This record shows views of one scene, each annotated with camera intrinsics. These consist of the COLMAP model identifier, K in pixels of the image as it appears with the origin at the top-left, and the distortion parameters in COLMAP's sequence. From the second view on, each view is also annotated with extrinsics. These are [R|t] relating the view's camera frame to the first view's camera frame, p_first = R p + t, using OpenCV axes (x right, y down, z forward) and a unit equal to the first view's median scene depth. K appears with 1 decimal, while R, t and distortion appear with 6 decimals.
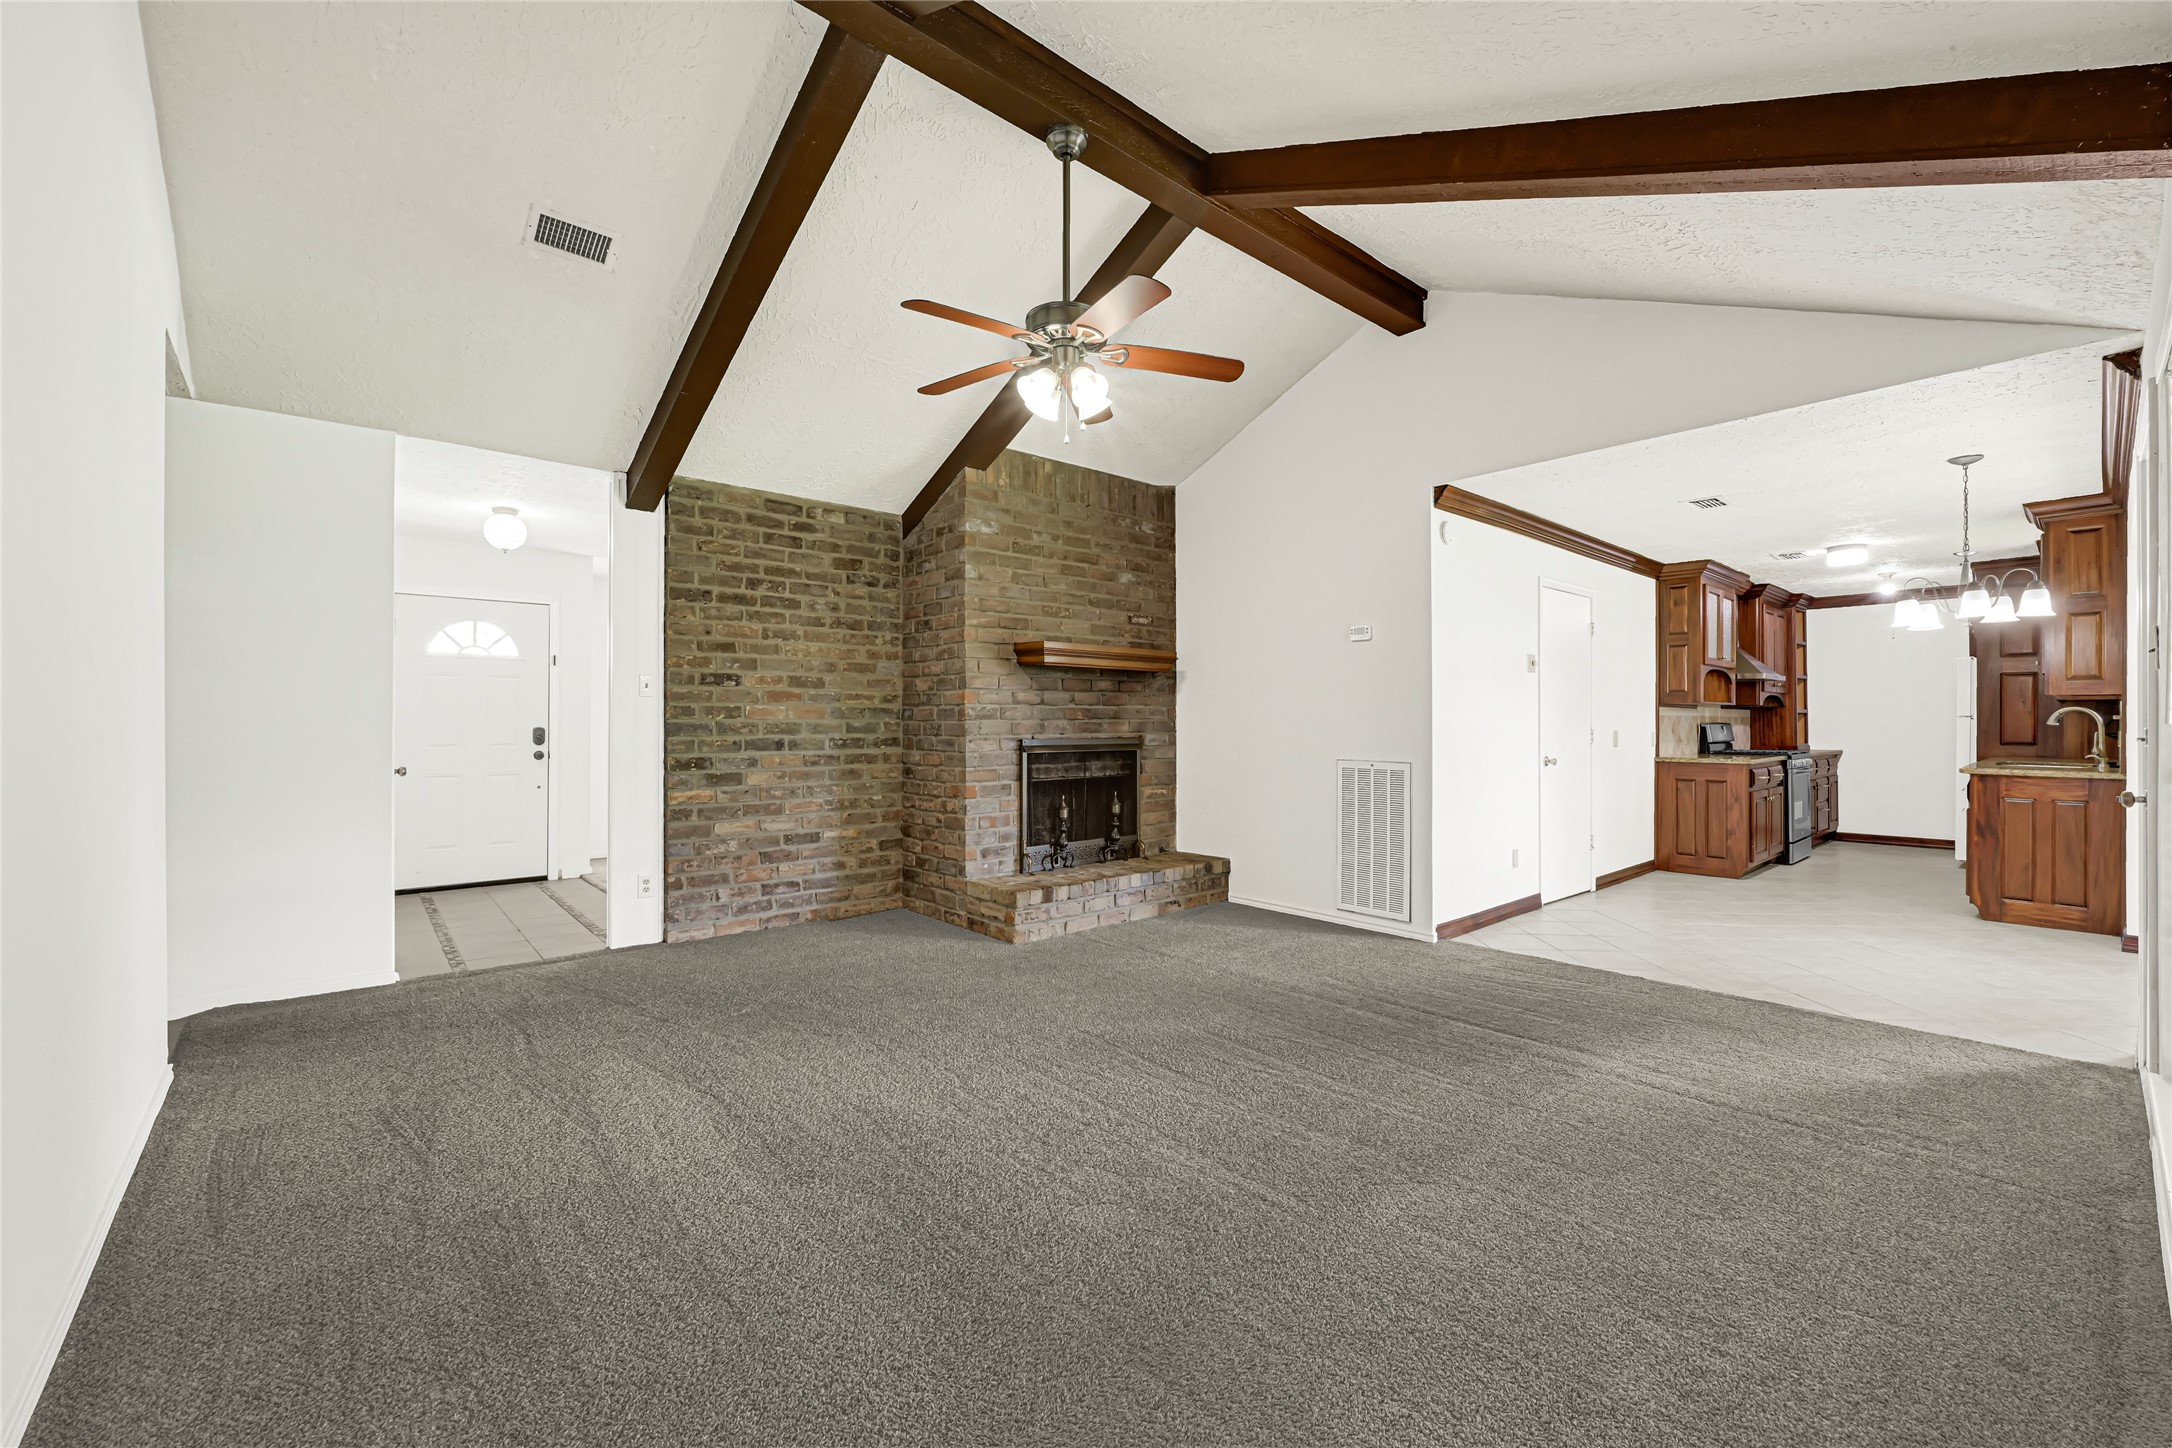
lens RADIAL K [[874.5, 0, 1093.9], [0, 874.5, 722.9], [0, 0, 1]] dist [-0.002724, 0.000114]
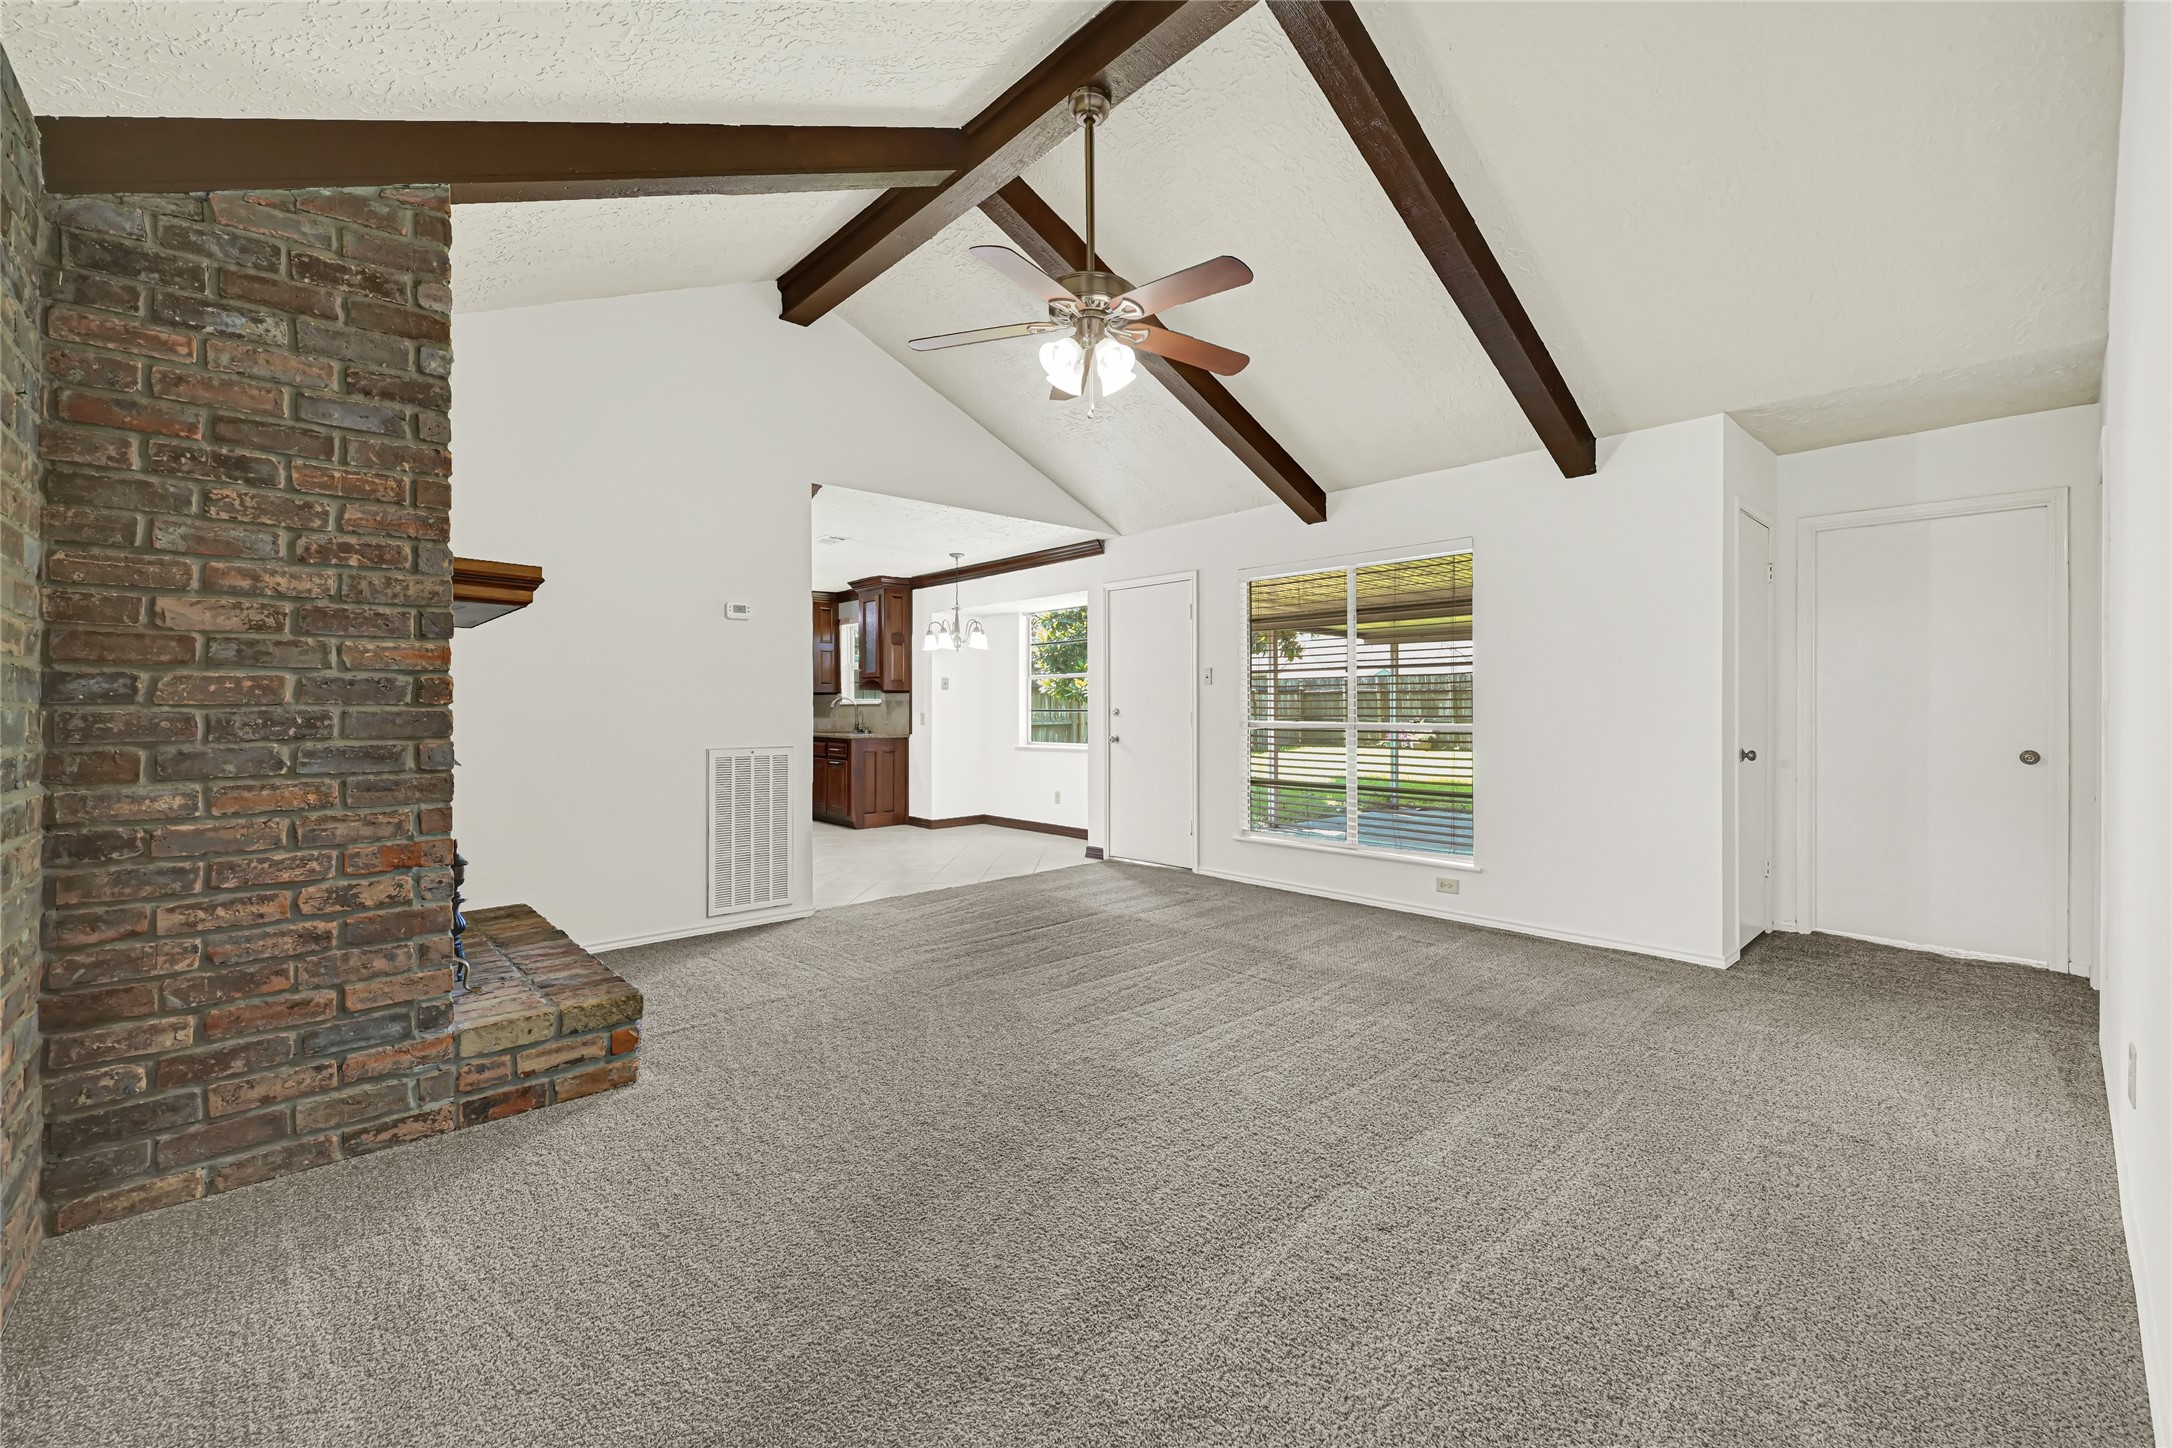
lens RADIAL K [[874.5, 0, 1105.5], [0, 874.5, 705.5], [0, 0, 1]] dist [-0.002724, 0.000114]
pose [[-0.033304, -0.001342, 0.999444, -0.623494], [-0.000288, 0.999999, 0.001334, -0.003237], [-0.999445, -0.000243, -0.033304, 0.628260]]
